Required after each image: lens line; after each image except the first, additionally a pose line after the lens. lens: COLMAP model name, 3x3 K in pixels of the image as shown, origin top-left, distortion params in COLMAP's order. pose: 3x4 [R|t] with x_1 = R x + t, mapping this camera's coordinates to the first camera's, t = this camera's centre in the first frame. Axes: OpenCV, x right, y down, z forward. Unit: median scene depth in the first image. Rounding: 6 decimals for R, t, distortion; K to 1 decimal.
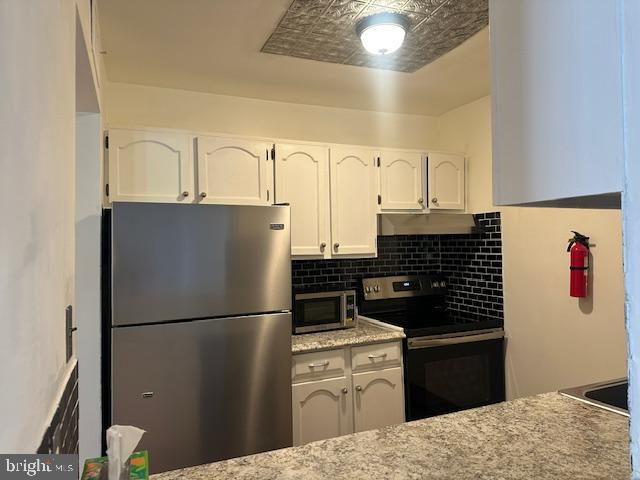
lens RADIAL K [[444.7, 0, 317.9], [0, 444.7, 237.7], [0, 0, 1]] dist [0.026291, -0.019719]
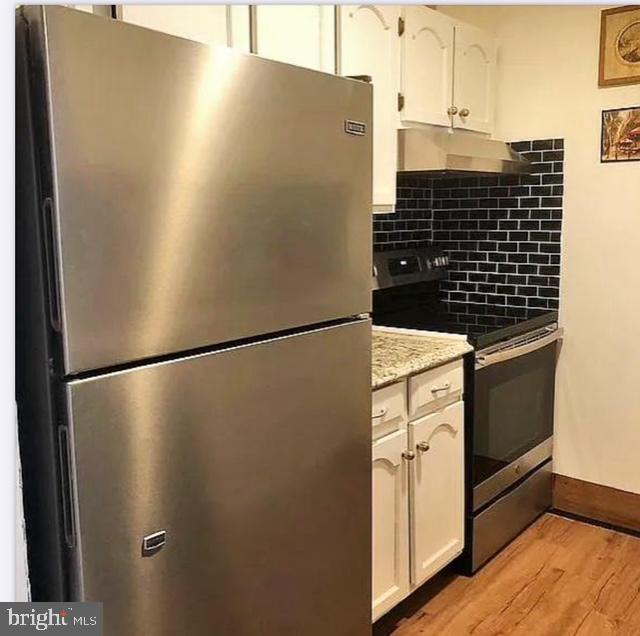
lens RADIAL K [[687.4, 0, 320.3], [0, 687.4, 321.8], [0, 0, 1]] dist [0.012041, 0.000000]
pose [[0.889540, -0.061795, 0.452659, -0.337733], [-0.012598, 0.987115, 0.159513, 0.044172], [-0.456683, -0.147596, 0.877300, 0.287346]]
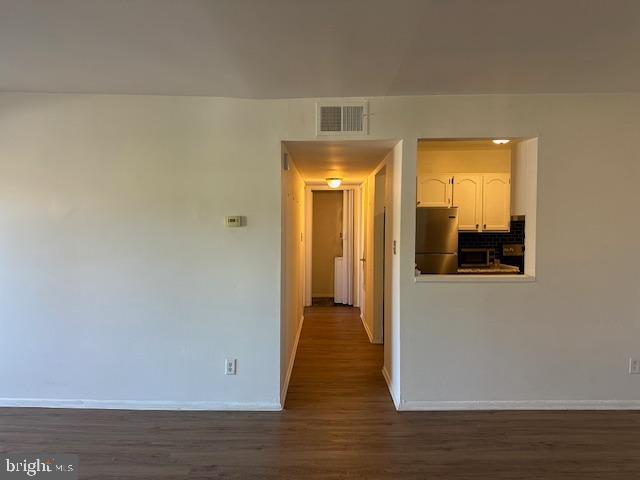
lens RADIAL K [[444.7, 0, 320.3], [0, 444.7, 235.5], [0, 0, 1]] dist [0.026291, -0.019719]
pose [[0.915312, 0.024434, -0.402003, 0.157877], [-0.008594, 0.999116, 0.041160, -0.013094], [0.402653, -0.034219, 0.914713, -1.031462]]
